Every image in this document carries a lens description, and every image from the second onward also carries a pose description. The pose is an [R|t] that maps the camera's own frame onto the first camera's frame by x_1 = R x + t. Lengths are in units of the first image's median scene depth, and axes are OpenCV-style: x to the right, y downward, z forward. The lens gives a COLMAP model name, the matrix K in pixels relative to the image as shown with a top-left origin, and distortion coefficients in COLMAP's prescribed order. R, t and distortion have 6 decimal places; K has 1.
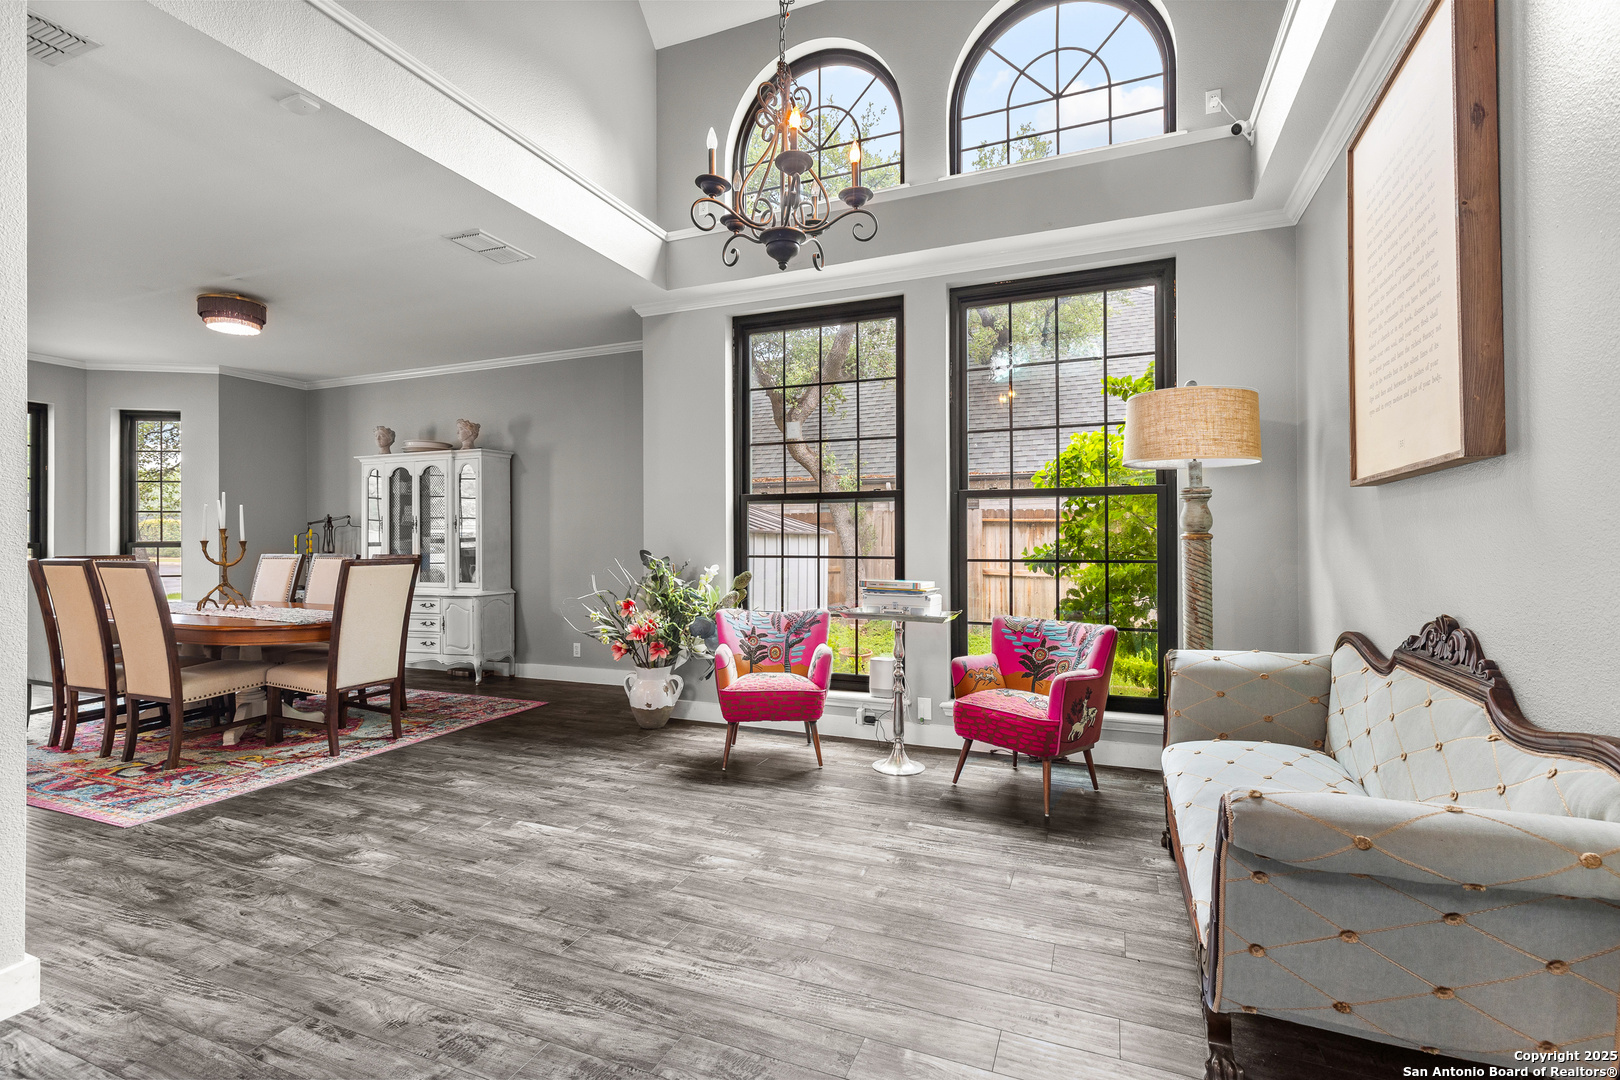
lens RADIAL K [[732.3, 0, 814.8], [0, 732.3, 531.3], [0, 0, 1]] dist [0.012209, -0.003670]
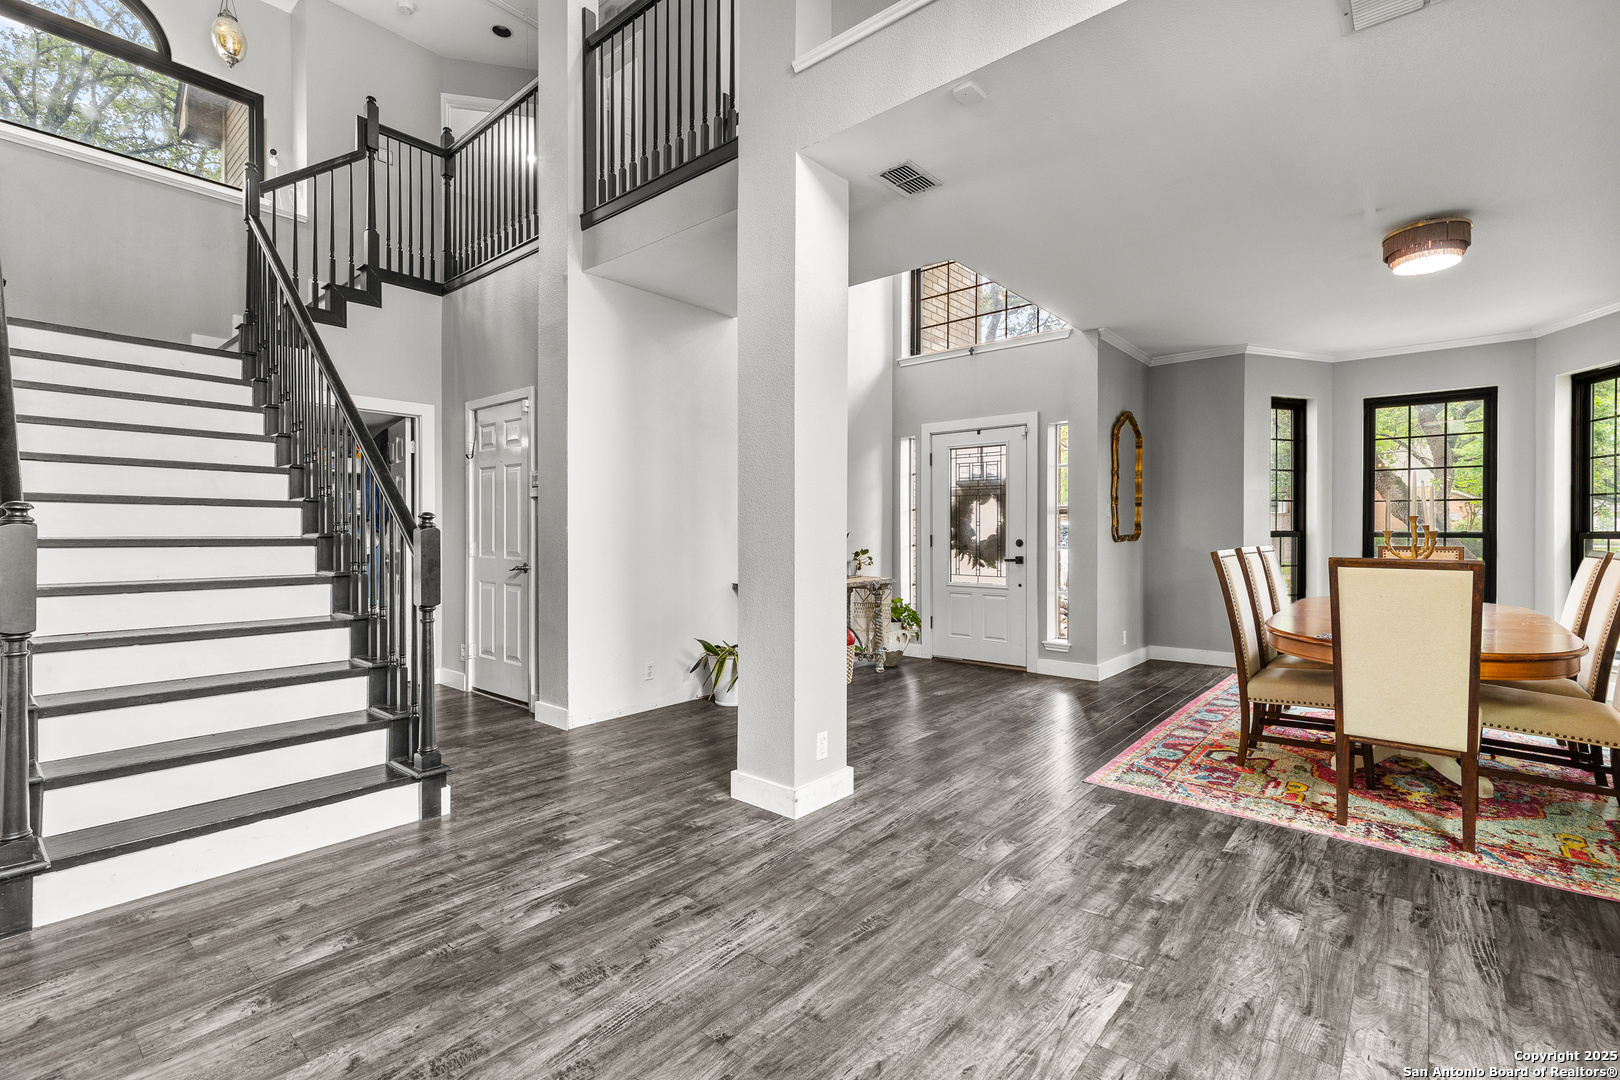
lens RADIAL K [[732.3, 0, 809.3], [0, 732.3, 535.5], [0, 0, 1]] dist [0.012209, -0.003670]
pose [[-0.313983, 0.011769, -0.949356, 0.265280], [0.009277, 0.999913, 0.009327, 0.008088], [0.949383, -0.005879, -0.314065, 0.936407]]
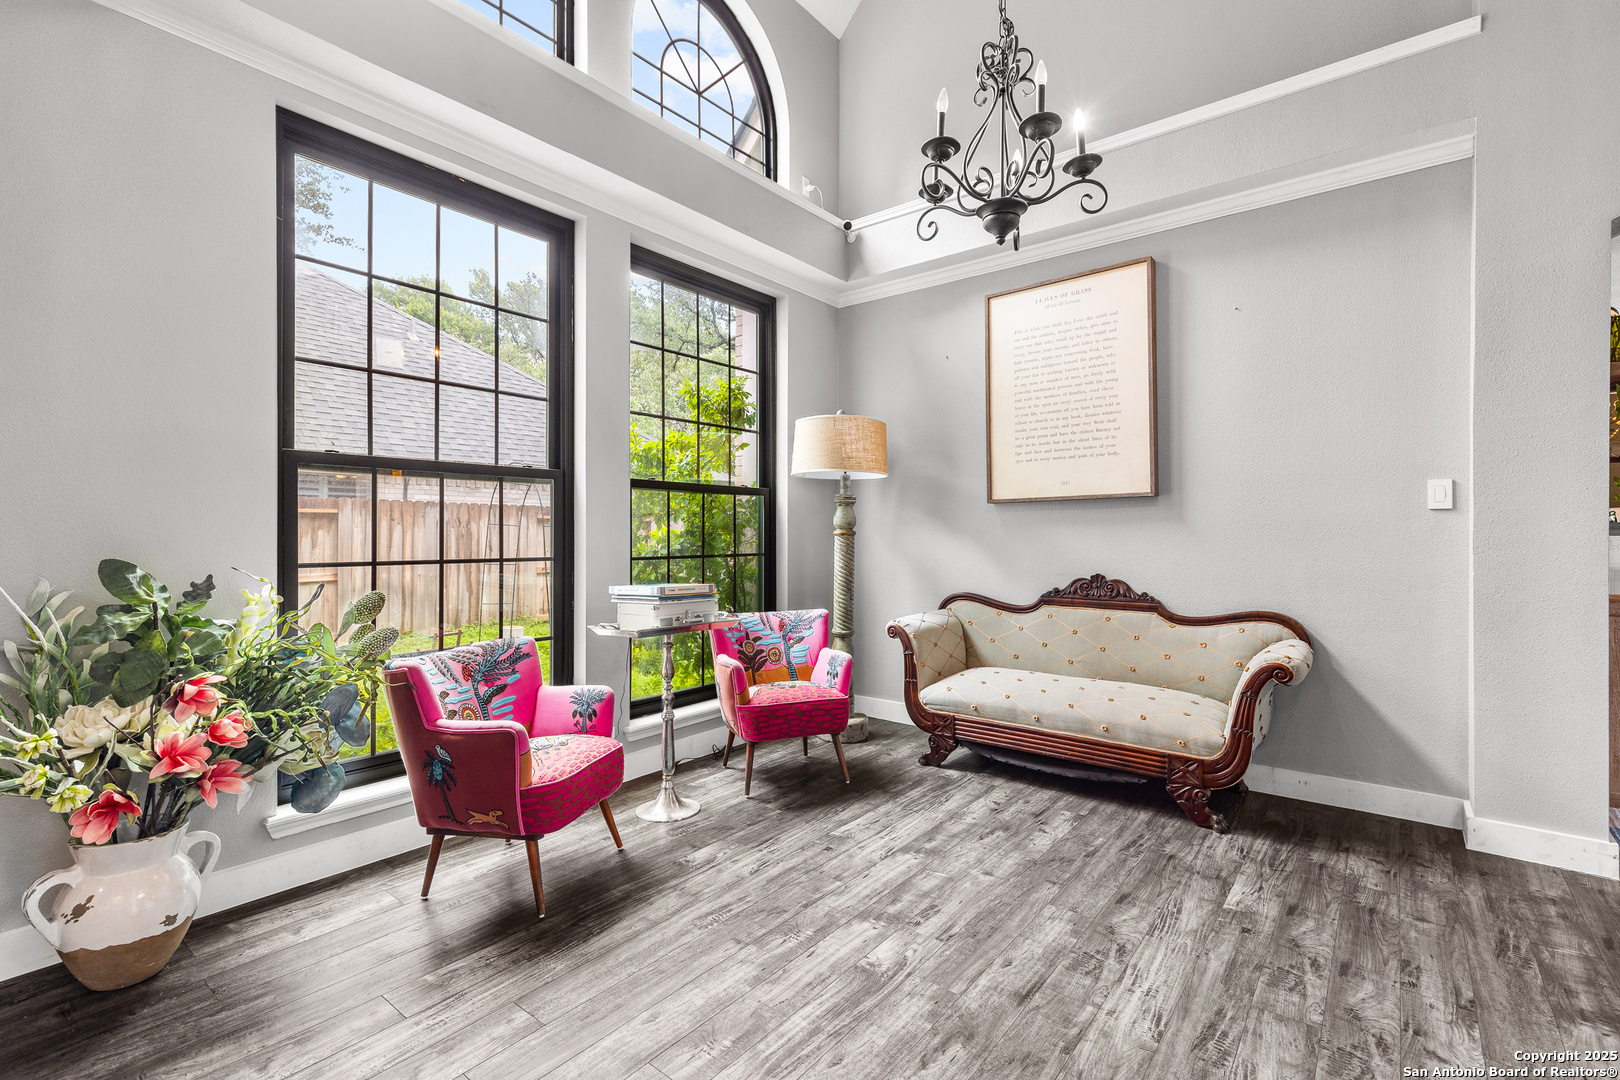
lens RADIAL K [[732.3, 0, 809.8], [0, 732.3, 533.5], [0, 0, 1]] dist [0.012209, -0.003670]
pose [[0.281470, 0.003126, 0.959565, -0.776492], [-0.009186, 0.999958, -0.000563, 0.010075], [-0.959526, -0.008657, 0.281486, 0.750057]]
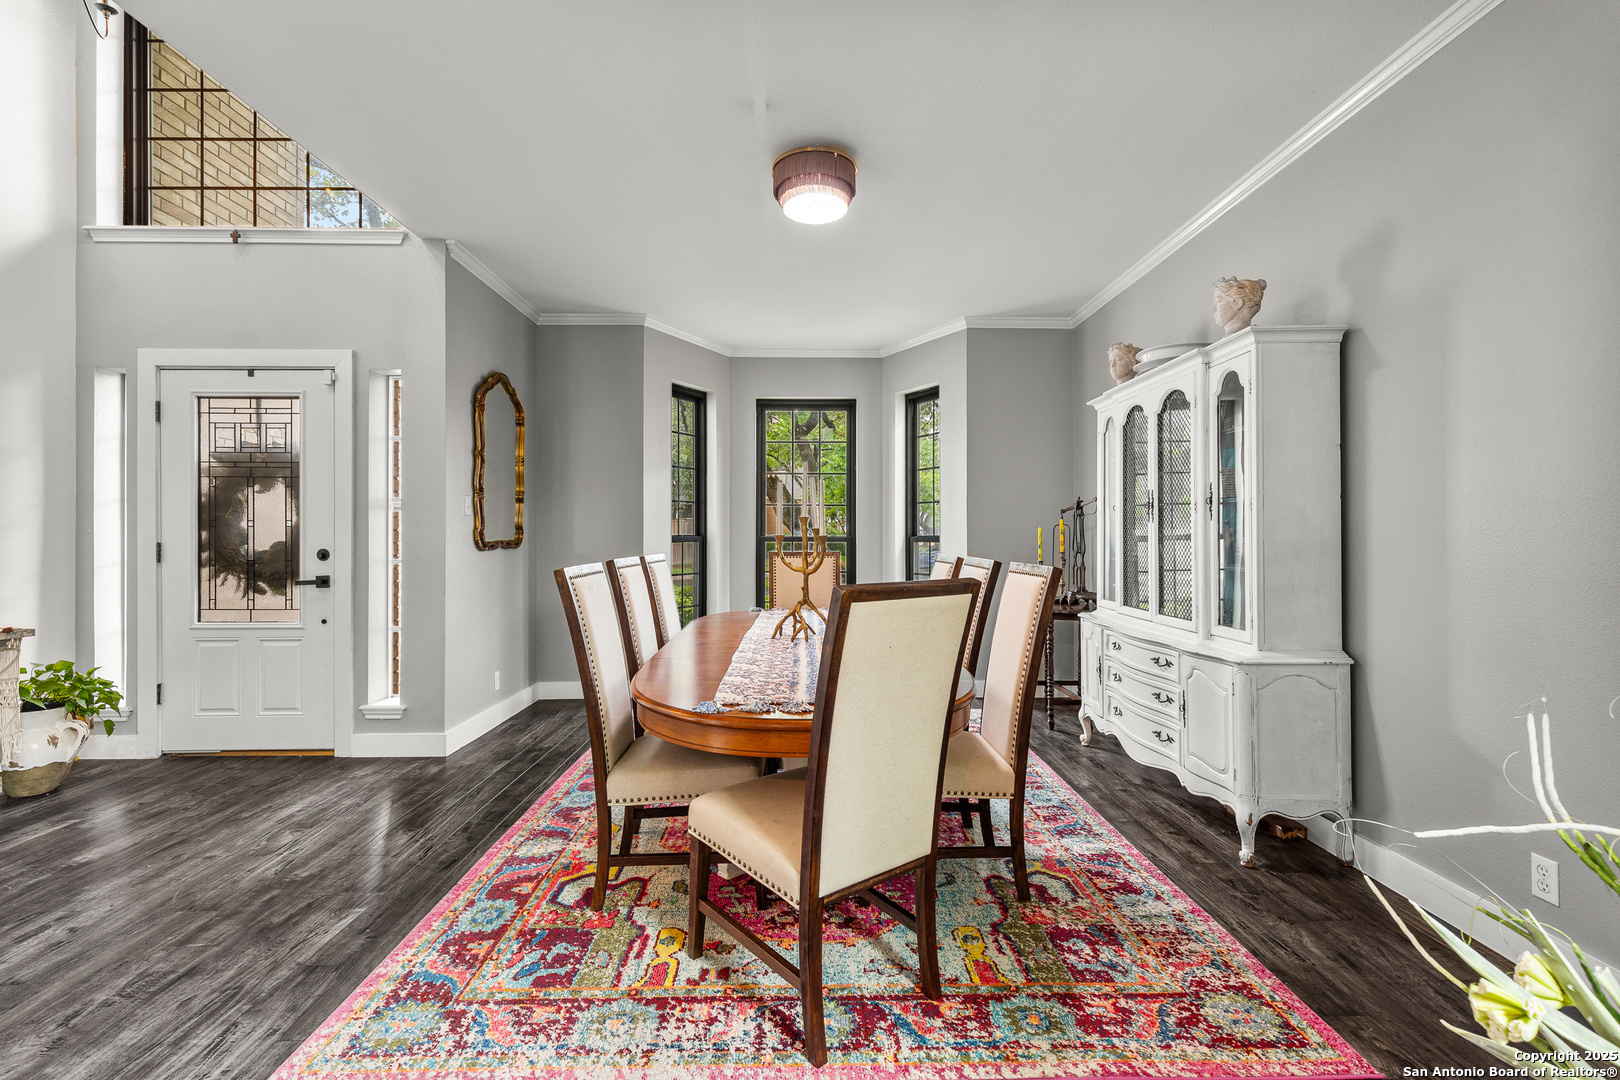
lens RADIAL K [[732.3, 0, 821.1], [0, 732.3, 530.0], [0, 0, 1]] dist [0.012209, -0.003670]
pose [[0.399711, -0.001288, -0.916640, -0.297269], [0.005069, 0.999987, 0.000806, 0.013166], [0.916627, -0.004969, 0.399712, 1.130838]]
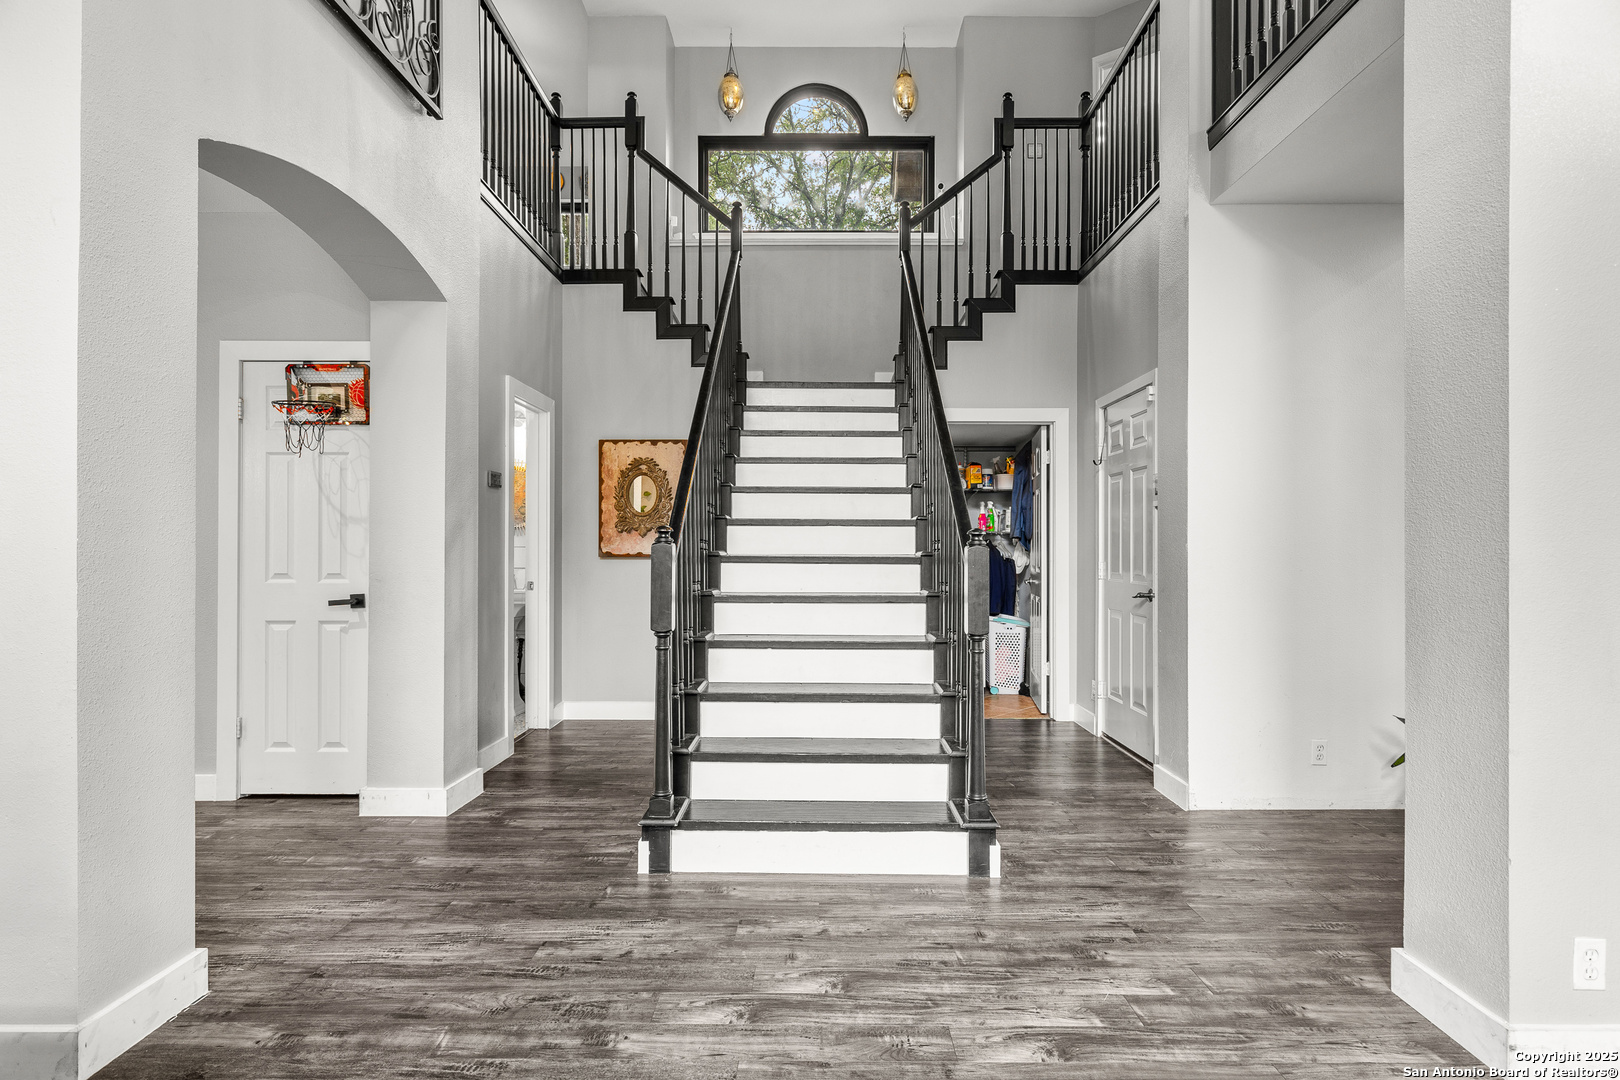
lens RADIAL K [[836.5, 0, 815.4], [0, 836.5, 547.2], [0, 0, 1]] dist [-0.001130, 0.000807]
pose [[-0.926902, 0.003304, -0.375288, 0.040722], [0.006342, 0.999956, -0.006860, 0.009809], [0.375249, -0.008738, -0.926883, 0.984636]]
